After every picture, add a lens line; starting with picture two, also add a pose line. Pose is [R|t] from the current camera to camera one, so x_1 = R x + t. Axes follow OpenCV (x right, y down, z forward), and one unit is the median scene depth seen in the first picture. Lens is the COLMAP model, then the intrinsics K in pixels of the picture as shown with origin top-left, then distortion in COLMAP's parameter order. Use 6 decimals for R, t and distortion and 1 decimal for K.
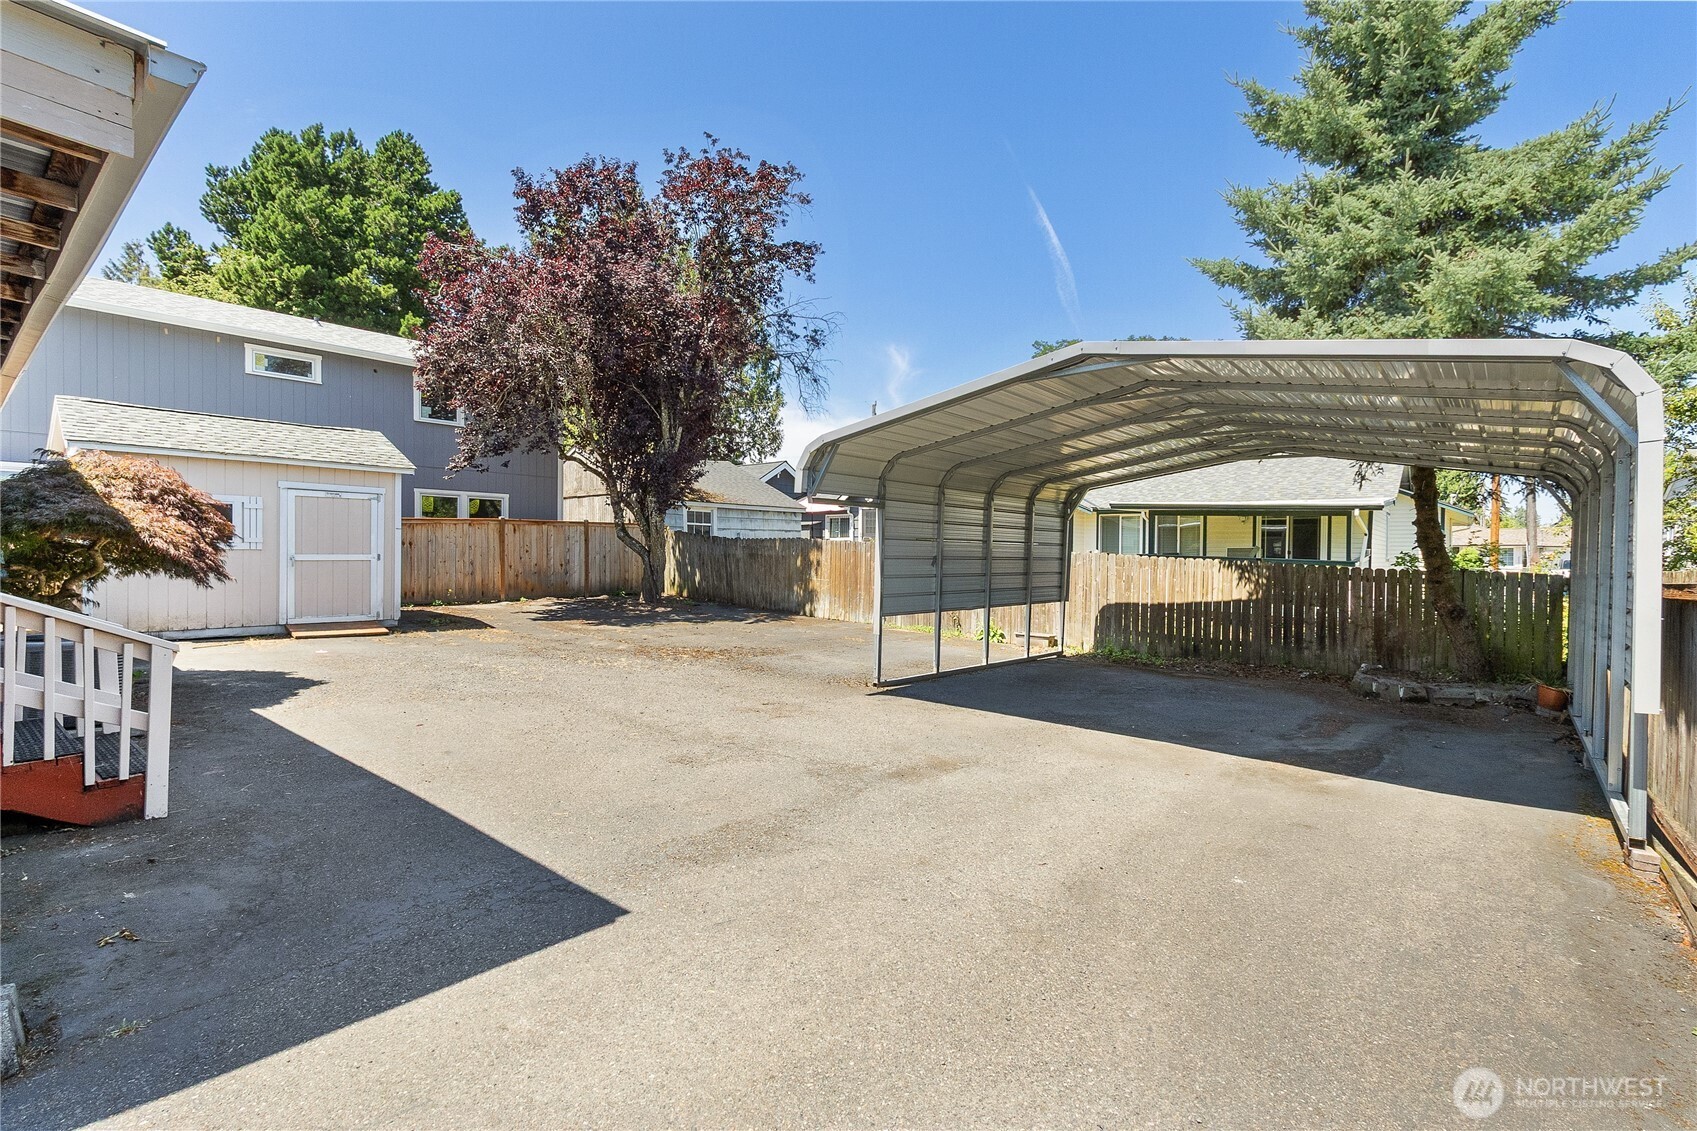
lens RADIAL K [[771.7, 0, 852.7], [0, 771.7, 560.1], [0, 0, 1]] dist [0.001324, 0.000295]
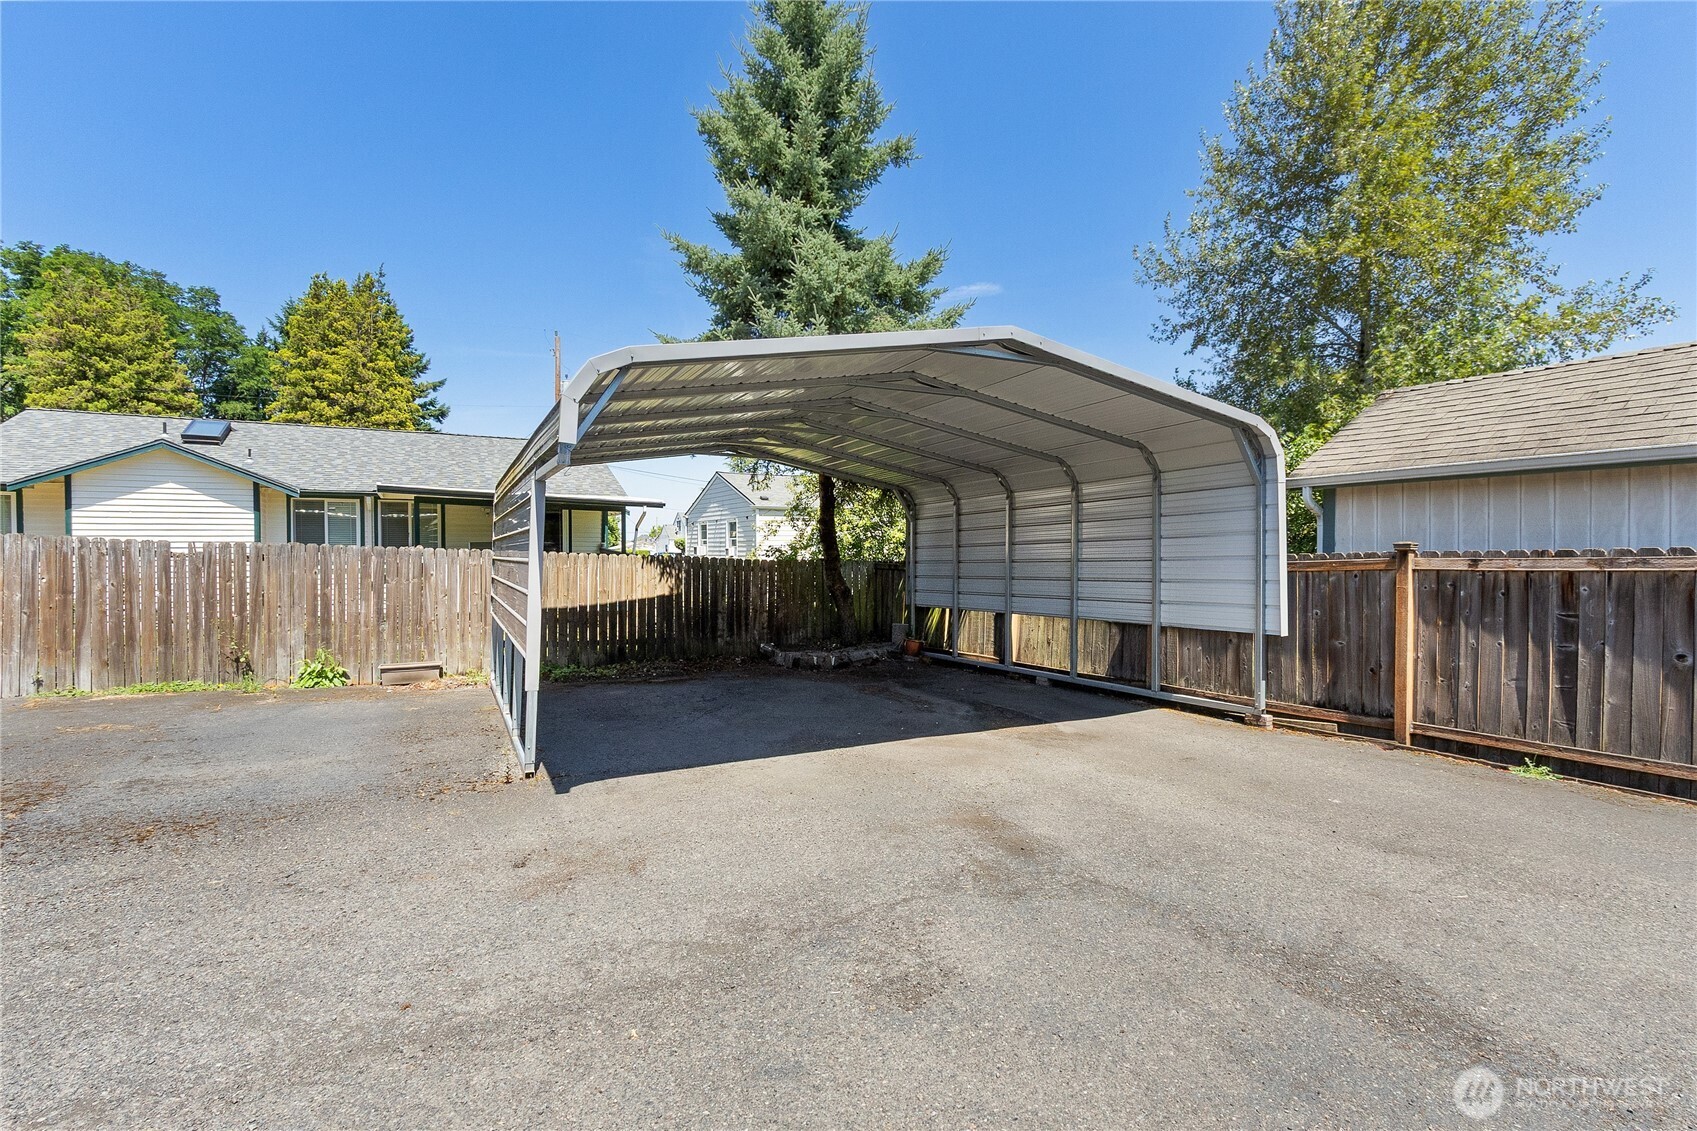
lens RADIAL K [[771.7, 0, 848.8], [0, 771.7, 567.2], [0, 0, 1]] dist [0.001324, 0.000295]
pose [[0.368521, -0.034488, 0.928980, -0.378883], [0.016912, 0.999395, 0.030393, -0.012357], [-0.929466, 0.004511, 0.368881, 0.497609]]
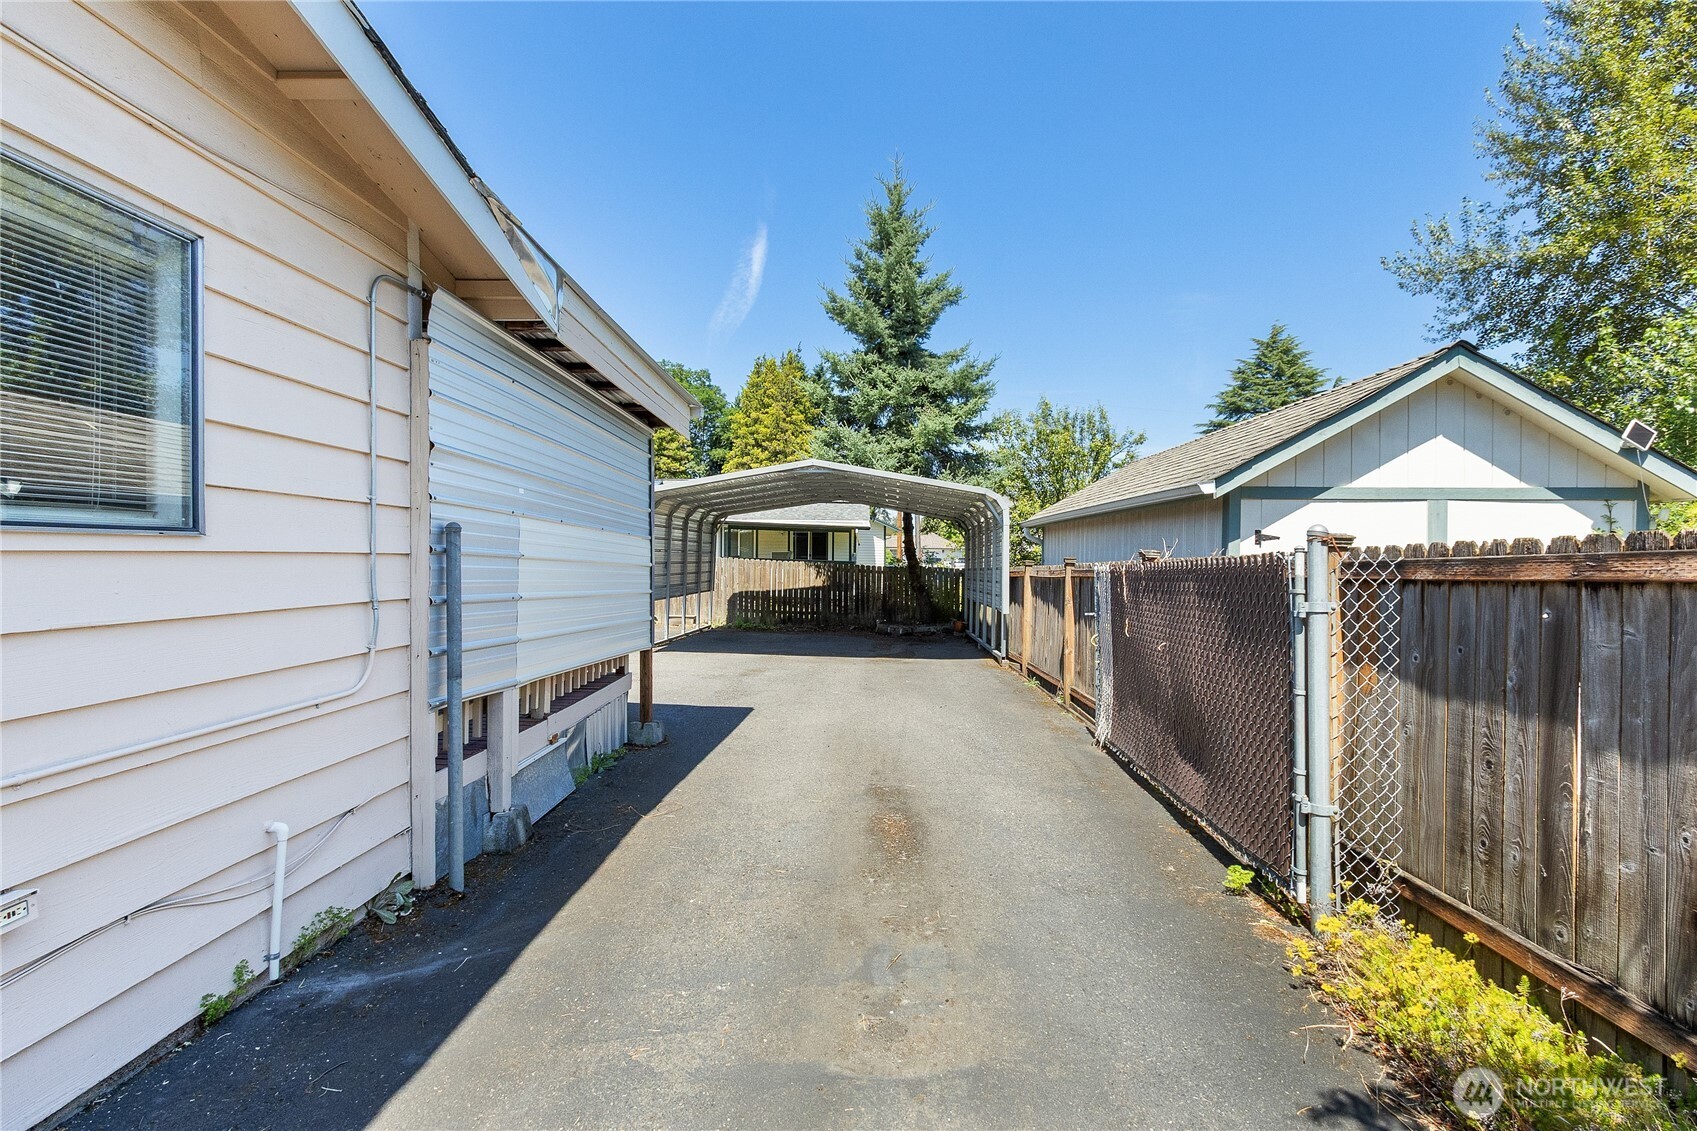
lens RADIAL K [[771.7, 0, 847.6], [0, 771.7, 562.6], [0, 0, 1]] dist [0.001324, 0.000295]
pose [[0.793374, -0.009979, 0.608653, -0.522159], [0.007412, 0.999950, 0.006732, -0.011538], [-0.608690, -0.000829, 0.793408, -0.408935]]
